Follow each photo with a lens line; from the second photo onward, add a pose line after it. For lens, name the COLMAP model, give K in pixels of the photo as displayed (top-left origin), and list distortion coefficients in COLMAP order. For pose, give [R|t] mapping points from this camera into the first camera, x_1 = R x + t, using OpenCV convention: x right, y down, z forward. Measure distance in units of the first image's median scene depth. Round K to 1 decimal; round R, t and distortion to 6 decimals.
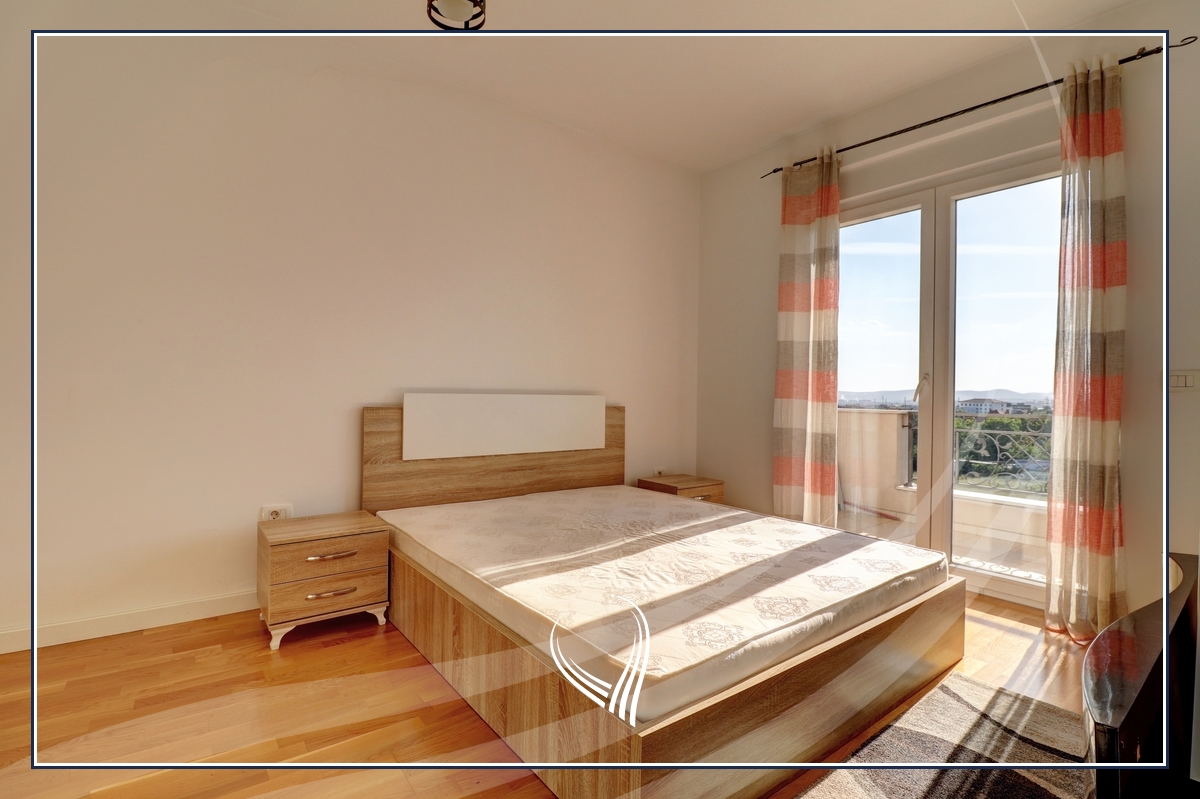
lens RADIAL K [[567.8, 0, 598.2], [0, 567.8, 390.2], [0, 0, 1]] dist [0.001084, -0.008805]
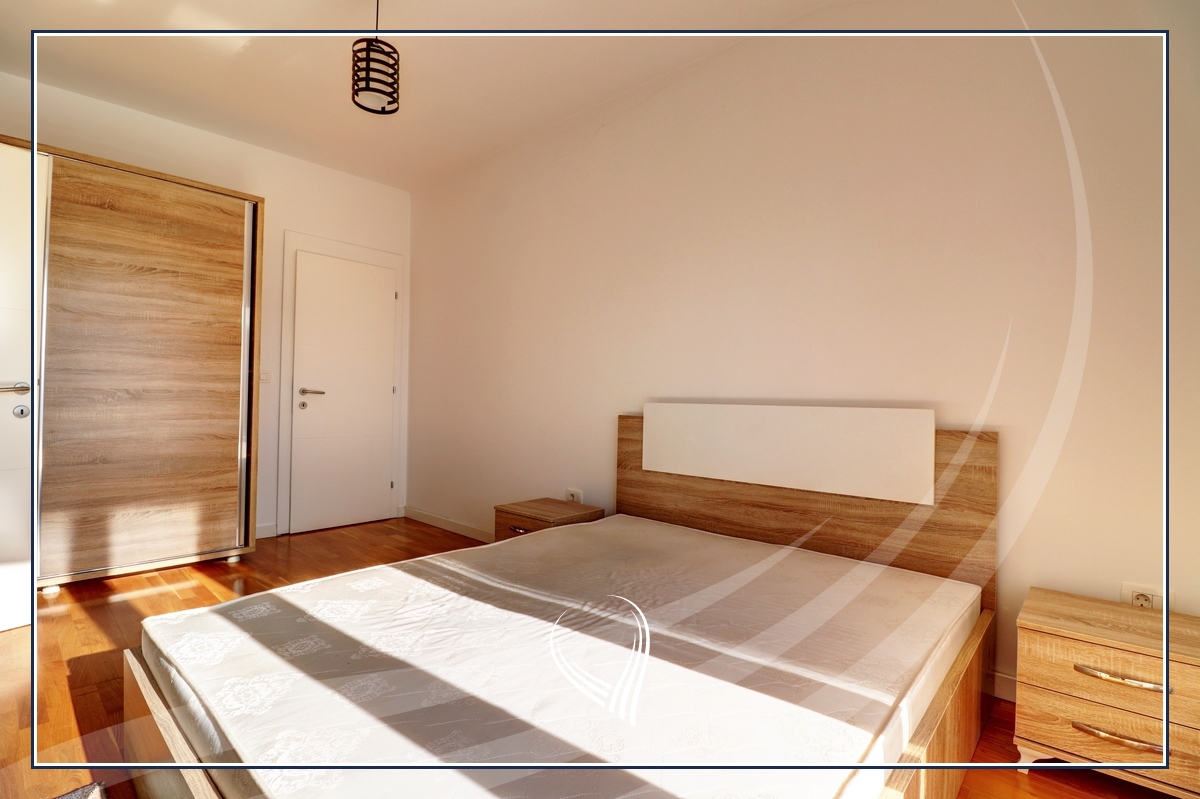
lens RADIAL K [[567.8, 0, 598.2], [0, 567.8, 390.2], [0, 0, 1]] dist [0.001084, -0.008805]
pose [[0.172232, -0.023643, -0.984773, 0.628867], [-0.010227, 0.999615, -0.025788, 0.009843], [0.985003, 0.014513, 0.171924, 0.739274]]
